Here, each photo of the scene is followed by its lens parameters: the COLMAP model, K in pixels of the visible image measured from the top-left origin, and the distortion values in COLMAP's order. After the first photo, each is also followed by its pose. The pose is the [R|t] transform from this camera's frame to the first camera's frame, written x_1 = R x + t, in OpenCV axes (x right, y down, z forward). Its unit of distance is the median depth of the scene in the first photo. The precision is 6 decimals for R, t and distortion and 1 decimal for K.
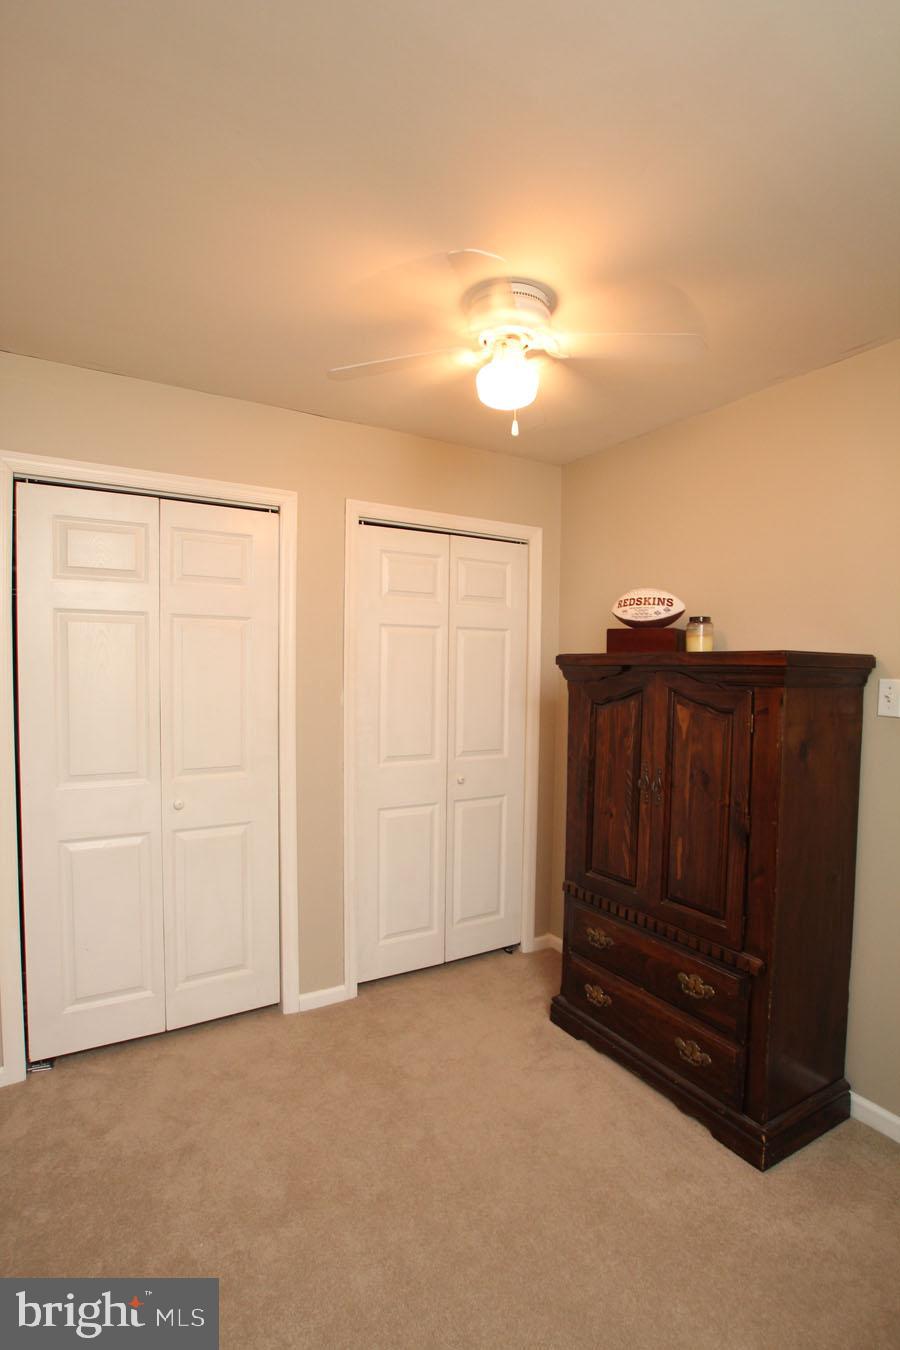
lens RADIAL K [[683.9, 0, 423.7], [0, 683.9, 695.4], [0, 0, 1]] dist [-0.083795, 0.049264]
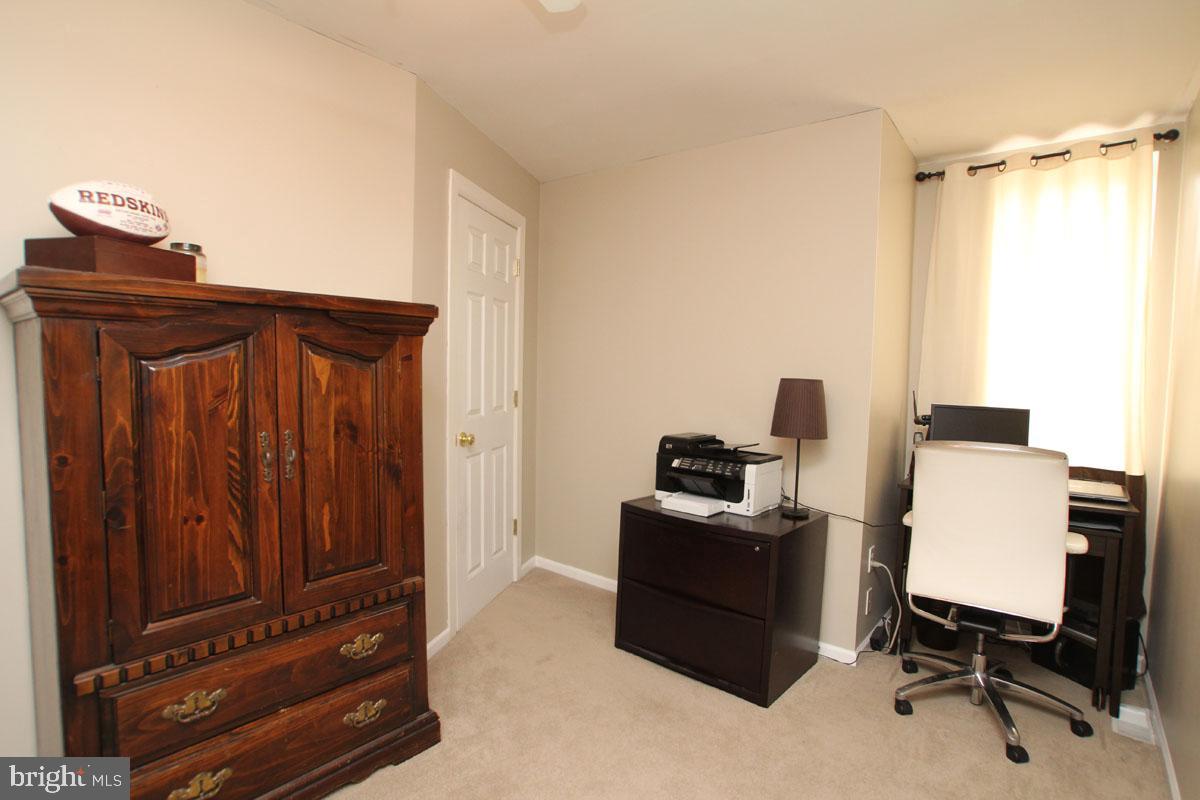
lens RADIAL K [[607.9, 0, 608.3], [0, 607.9, 409.2], [0, 0, 1]] dist [-0.083795, 0.049264]
pose [[-0.377142, -0.083549, 0.922379, -0.478323], [0.016377, 0.995165, 0.096838, 0.015581], [-0.926011, 0.051628, -0.373951, 0.944622]]
